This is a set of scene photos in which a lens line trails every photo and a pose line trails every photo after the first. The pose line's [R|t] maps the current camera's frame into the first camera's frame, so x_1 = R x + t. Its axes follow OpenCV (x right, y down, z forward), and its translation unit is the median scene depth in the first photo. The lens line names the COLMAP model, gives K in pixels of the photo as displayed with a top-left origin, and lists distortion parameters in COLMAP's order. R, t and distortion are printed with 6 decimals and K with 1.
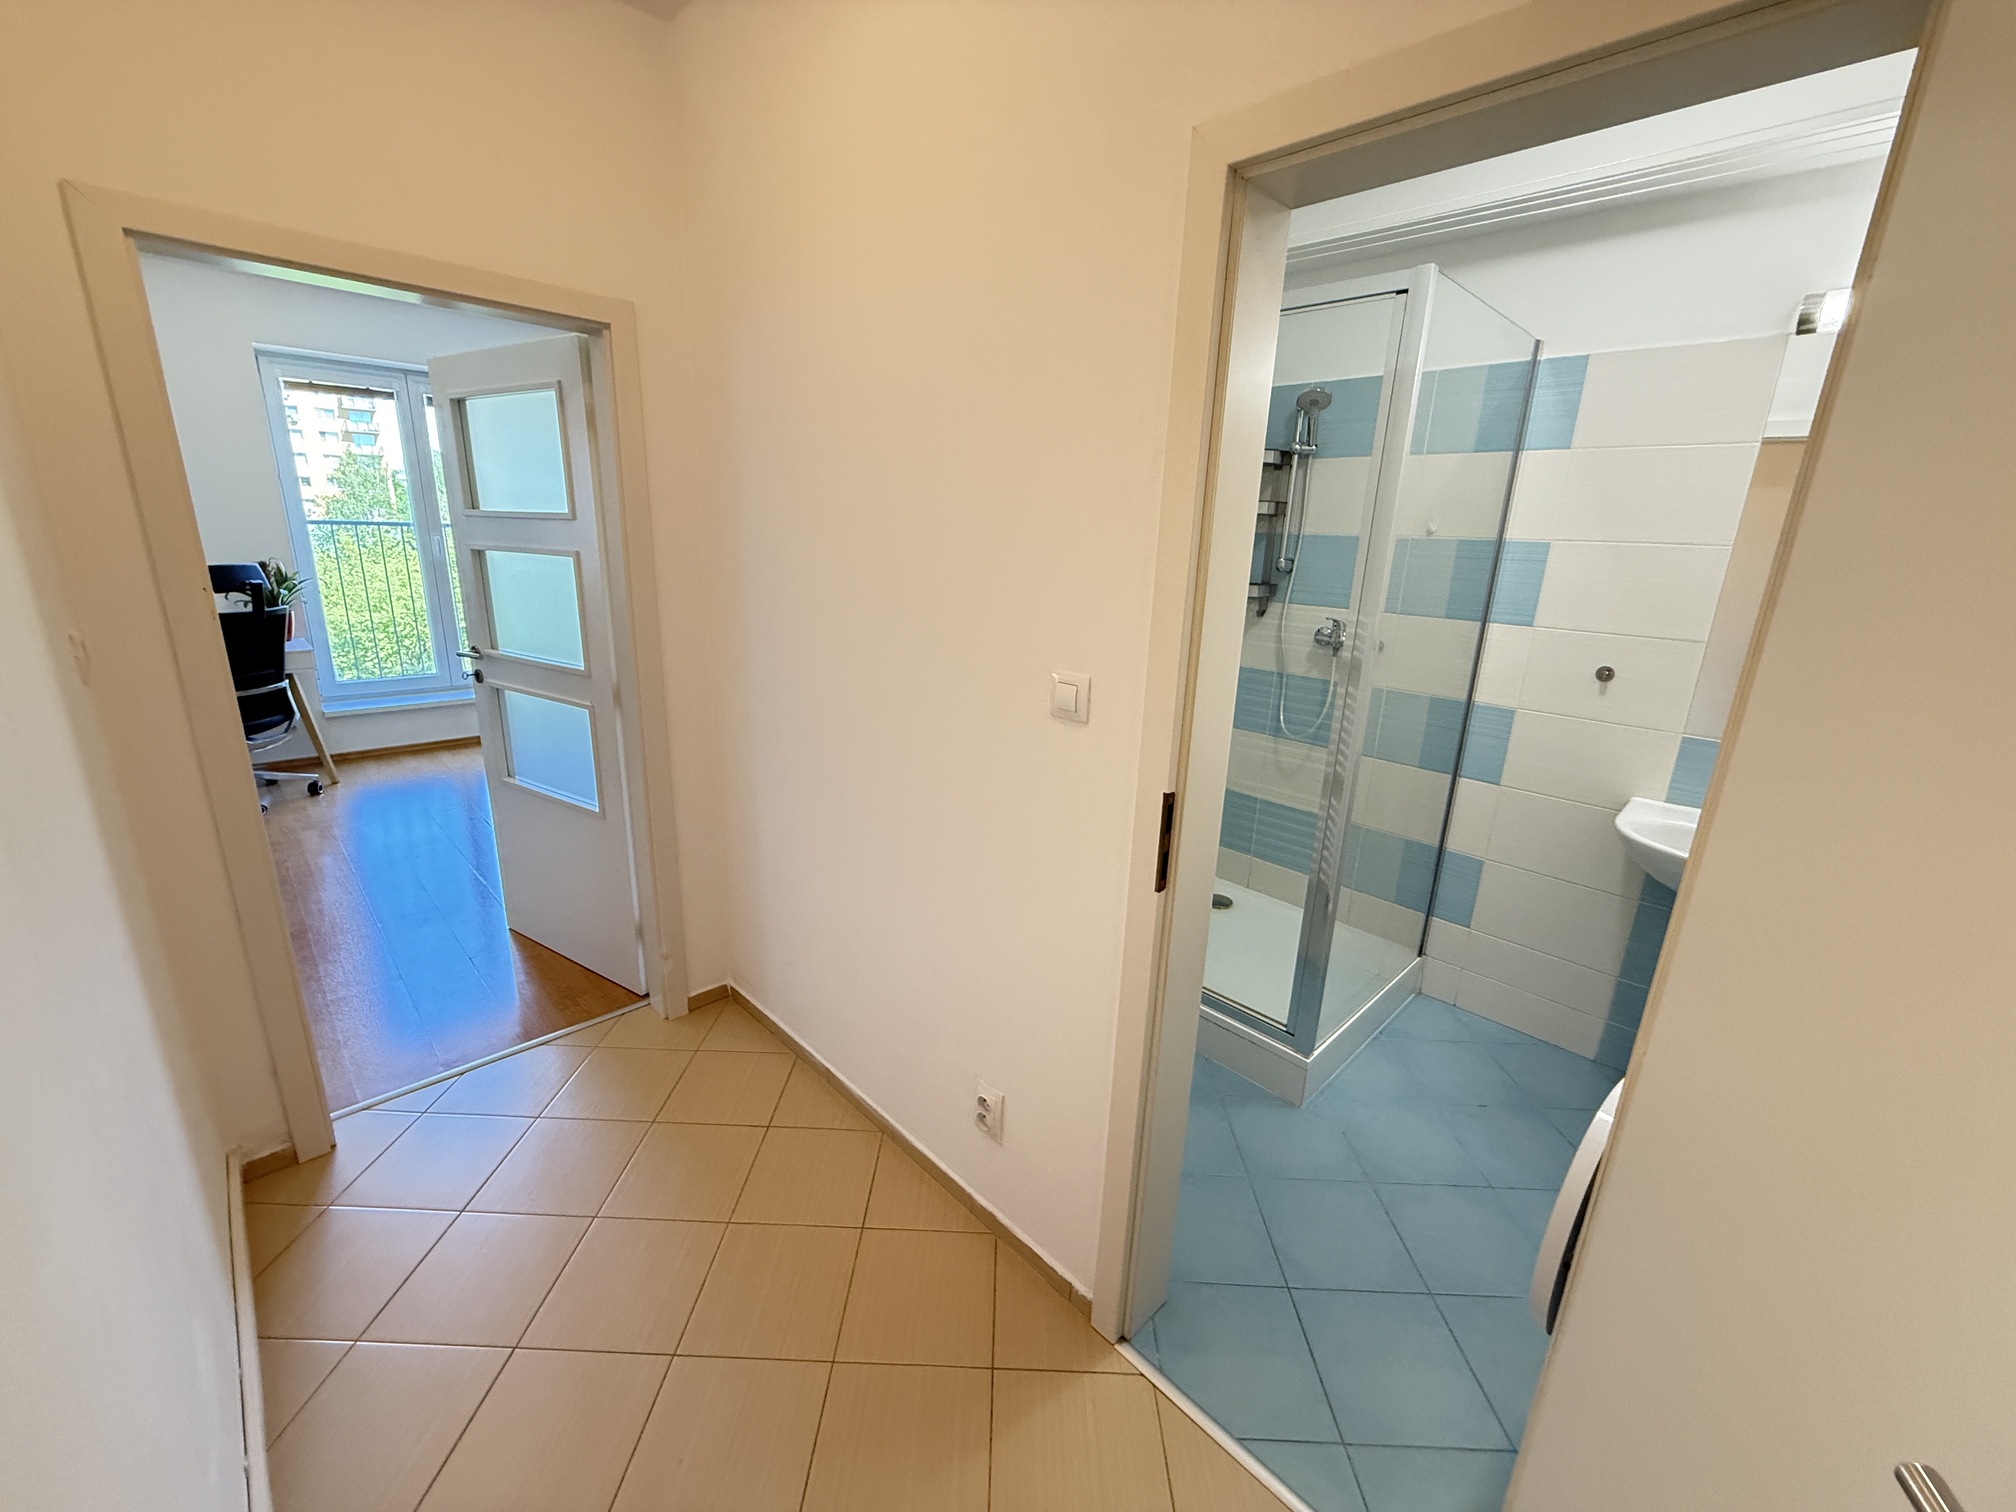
lens RADIAL K [[804.4, 0, 999.2], [0, 804.4, 756.2], [0, 0, 1]] dist [0.000531, 0.000180]
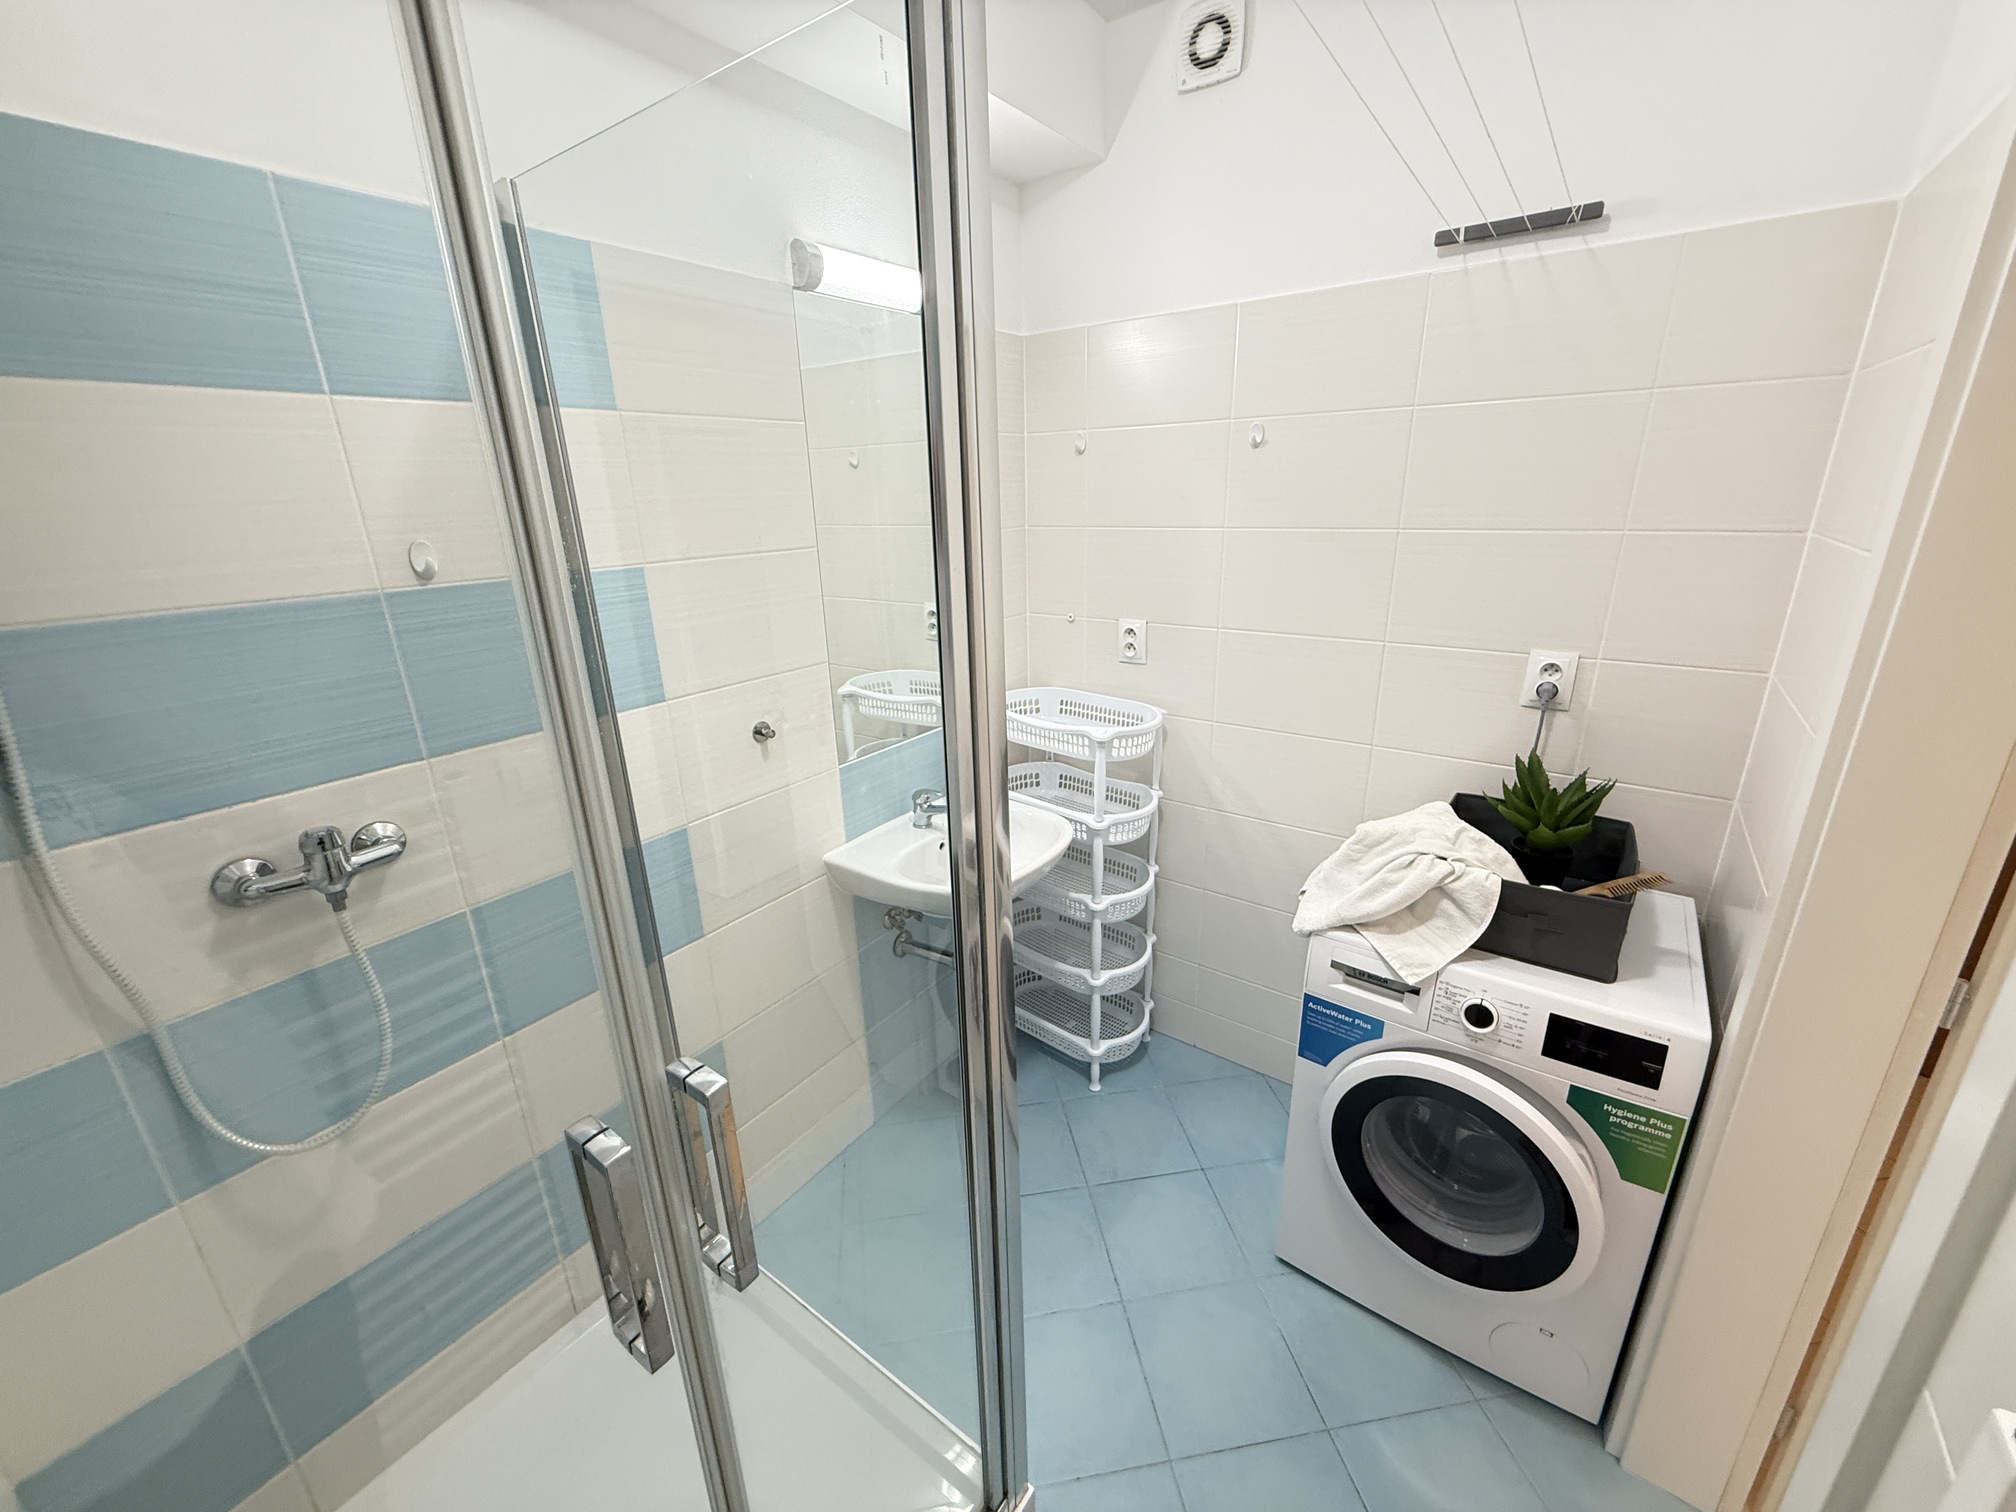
lens RADIAL K [[804.4, 0, 1001.7], [0, 804.4, 748.8], [0, 0, 1]] dist [0.000531, 0.000180]
pose [[-0.172830, -0.336451, 0.925706, 0.028062], [0.284658, 0.882680, 0.373959, -0.287092], [-0.942921, 0.328141, -0.056780, 0.801592]]
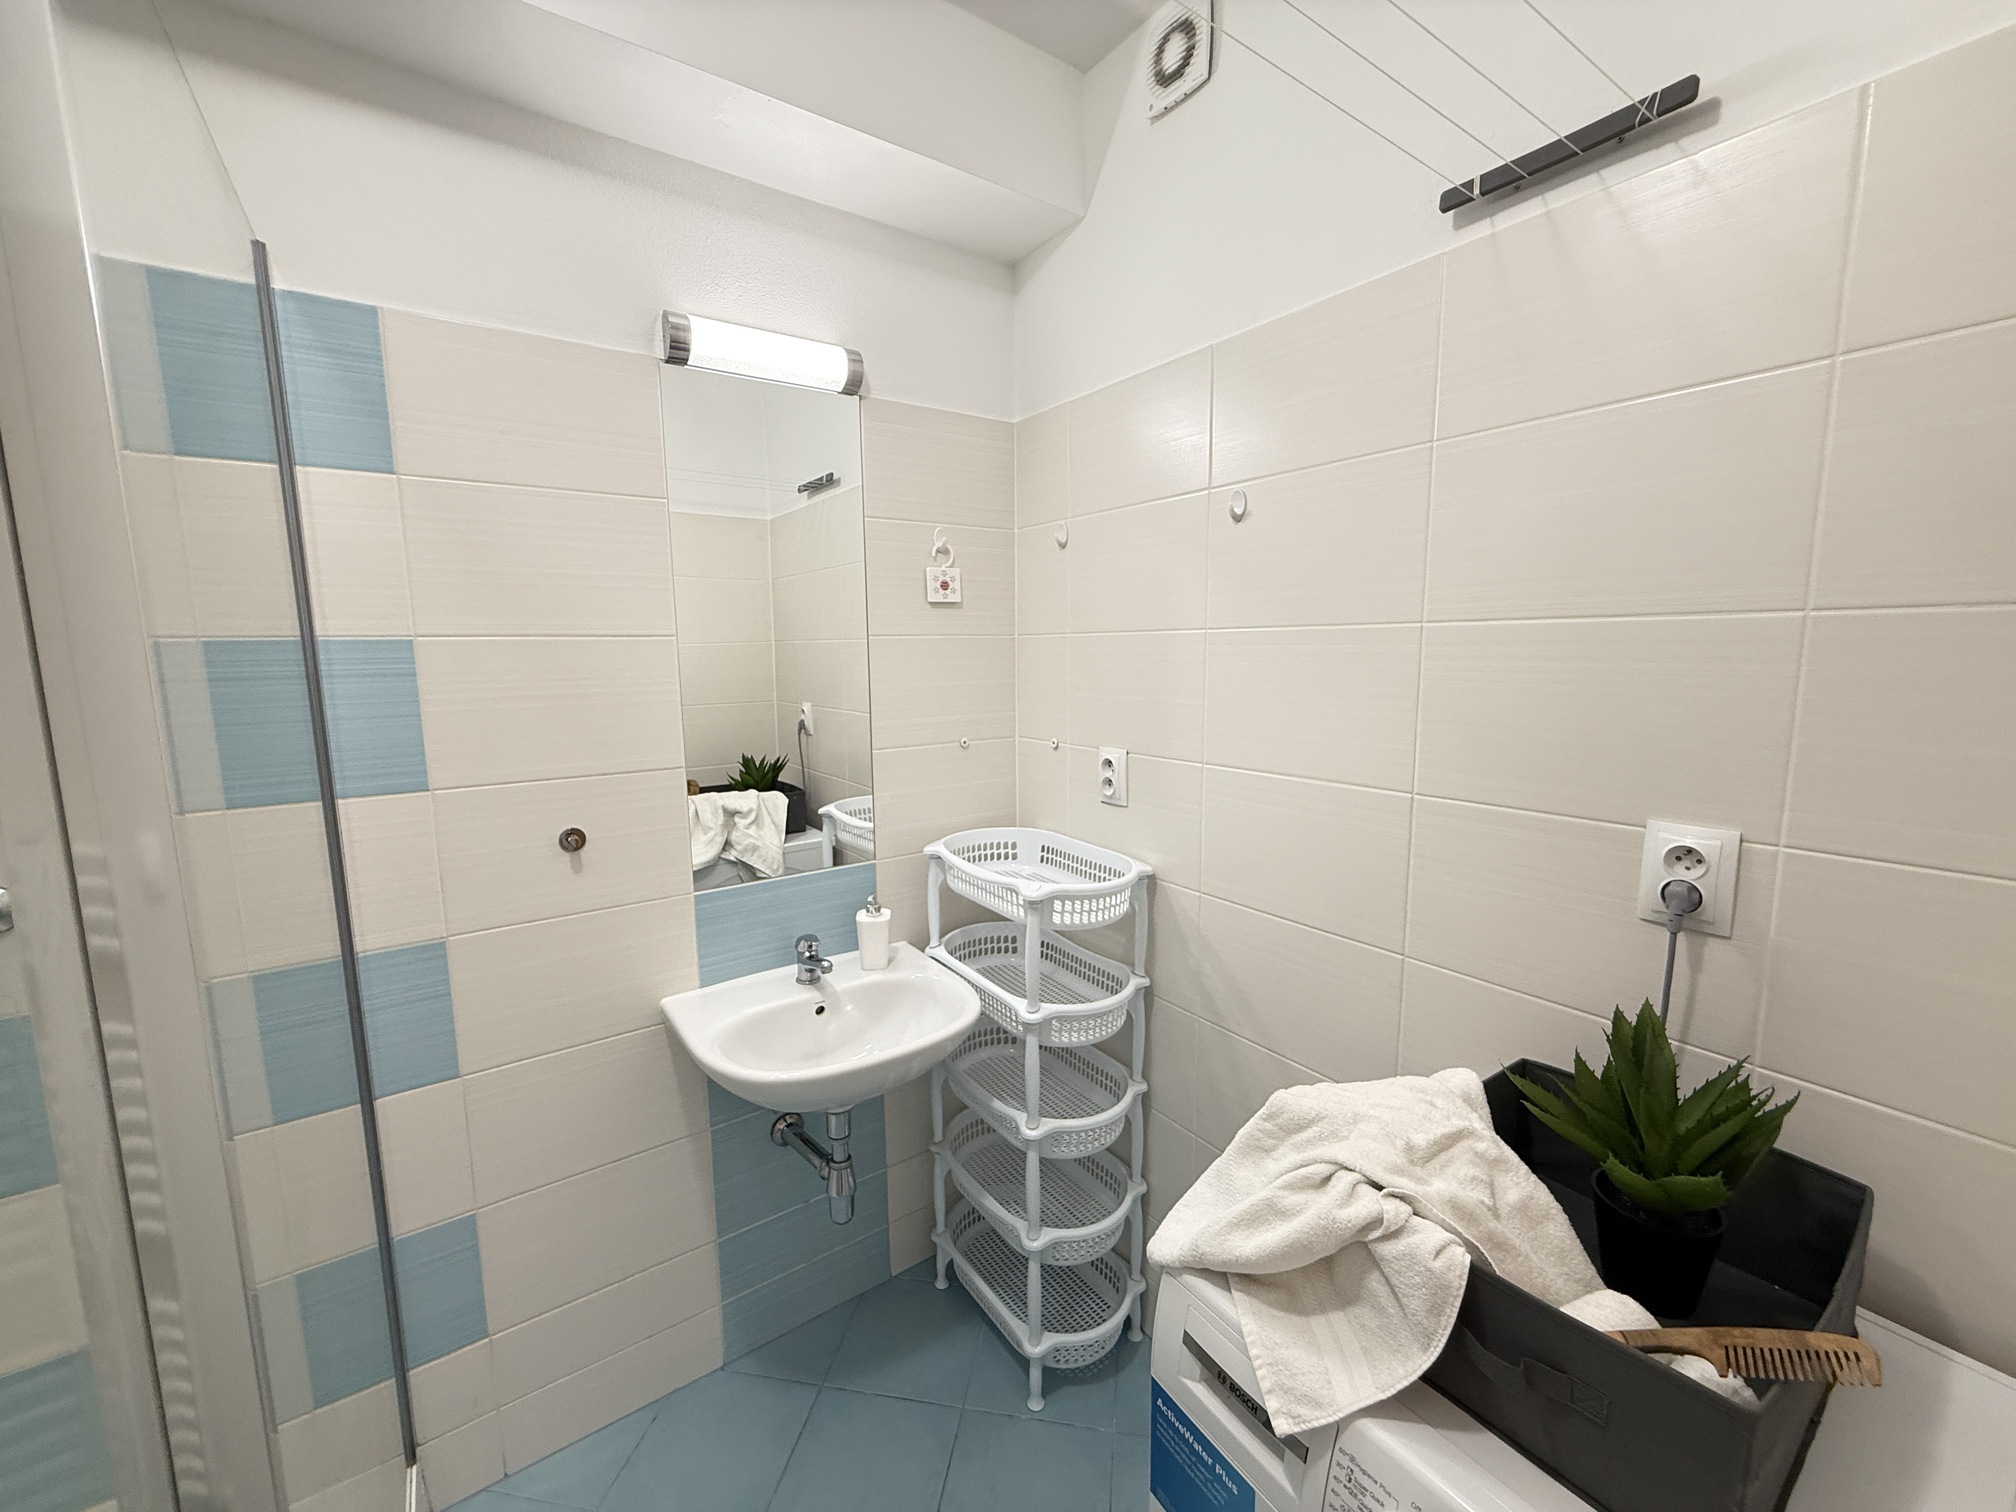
lens RADIAL K [[804.4, 0, 1007.7], [0, 804.4, 748.9], [0, 0, 1]] dist [0.000531, 0.000180]
pose [[0.151475, -0.162785, 0.974965, 0.194240], [0.282334, 0.952380, 0.115149, -0.139646], [-0.947282, 0.257823, 0.190222, 0.515402]]
